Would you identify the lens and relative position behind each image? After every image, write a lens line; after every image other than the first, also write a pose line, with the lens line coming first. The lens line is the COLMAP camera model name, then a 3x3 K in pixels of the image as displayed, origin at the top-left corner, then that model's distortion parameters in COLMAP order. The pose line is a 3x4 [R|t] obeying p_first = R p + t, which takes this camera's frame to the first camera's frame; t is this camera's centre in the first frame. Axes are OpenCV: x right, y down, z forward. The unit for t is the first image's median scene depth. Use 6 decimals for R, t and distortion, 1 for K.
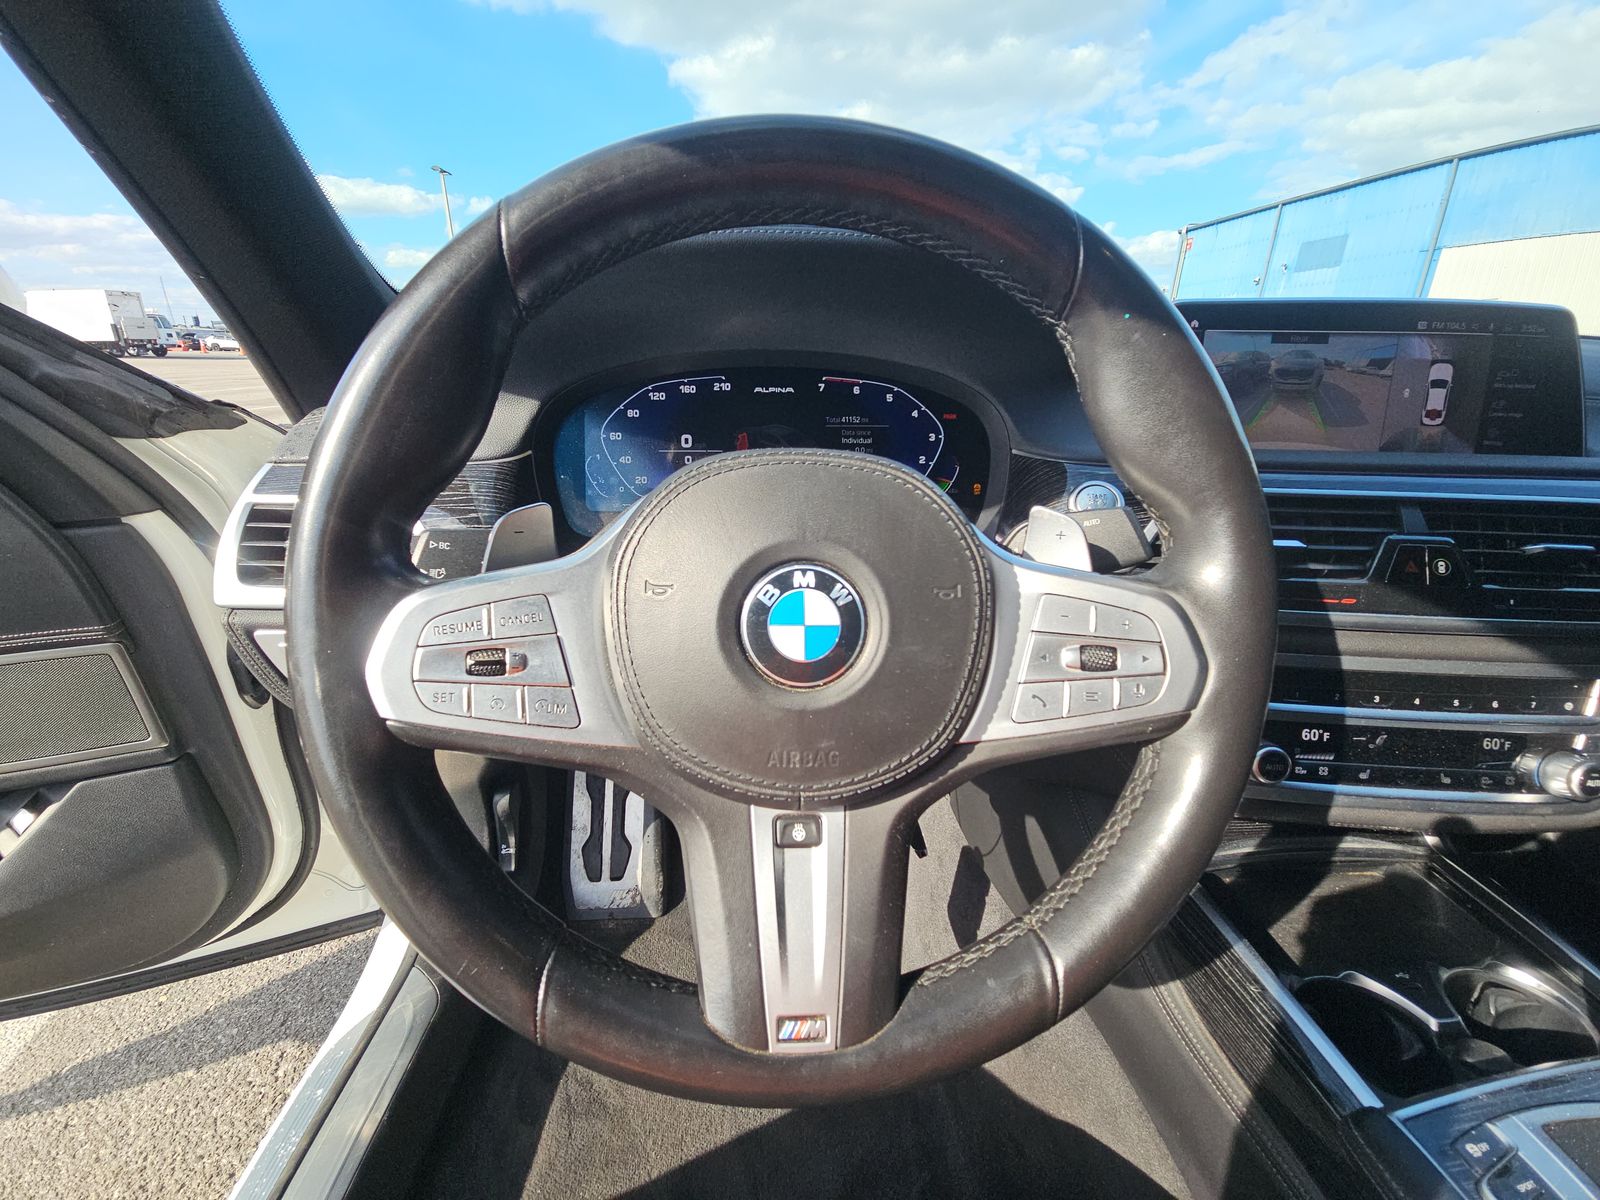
lens RADIAL K [[646.6, 0, 798.1], [0, 646.6, 600.9], [0, 0, 1]] dist [-0.003046, -0.000011]
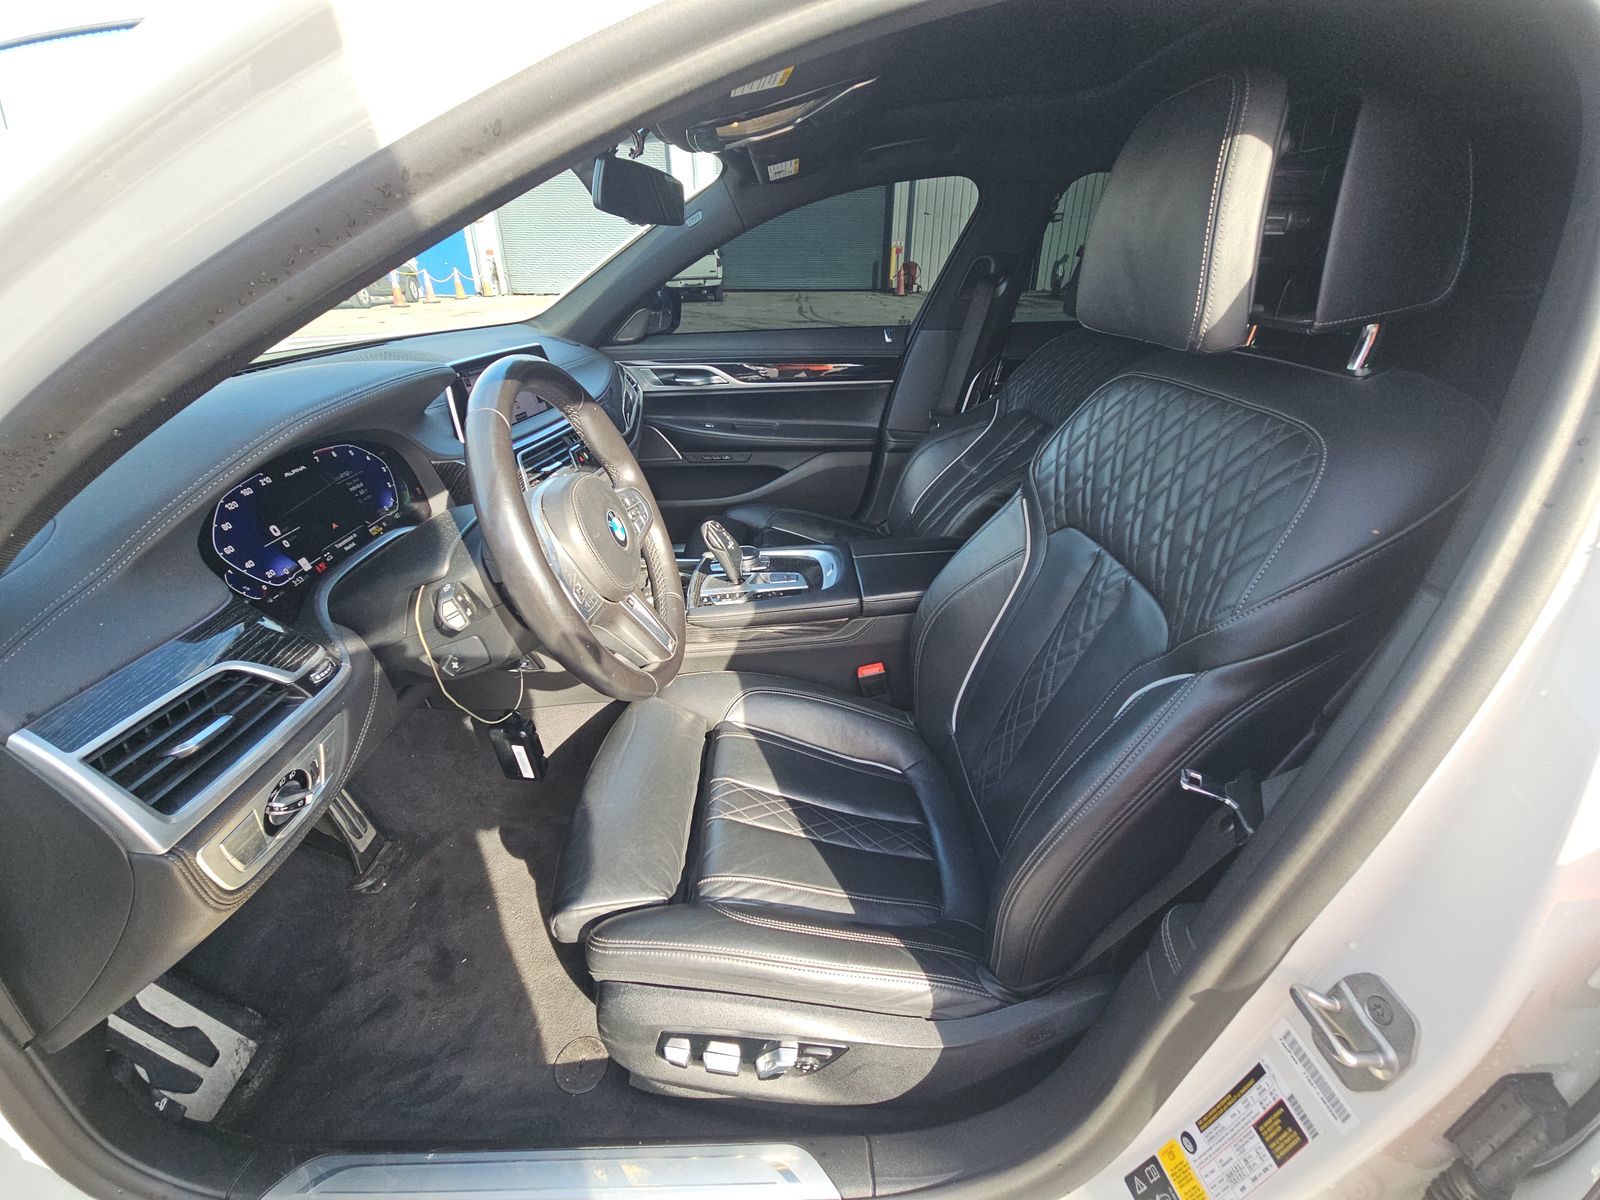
lens RADIAL K [[646.6, 0, 788.0], [0, 646.6, 602.1], [0, 0, 1]] dist [-0.003046, -0.000011]
pose [[0.024357, -0.471114, 0.881736, -1.228931], [0.341406, 0.832891, 0.435585, -0.320239], [-0.939600, 0.290420, 0.181128, -0.086575]]
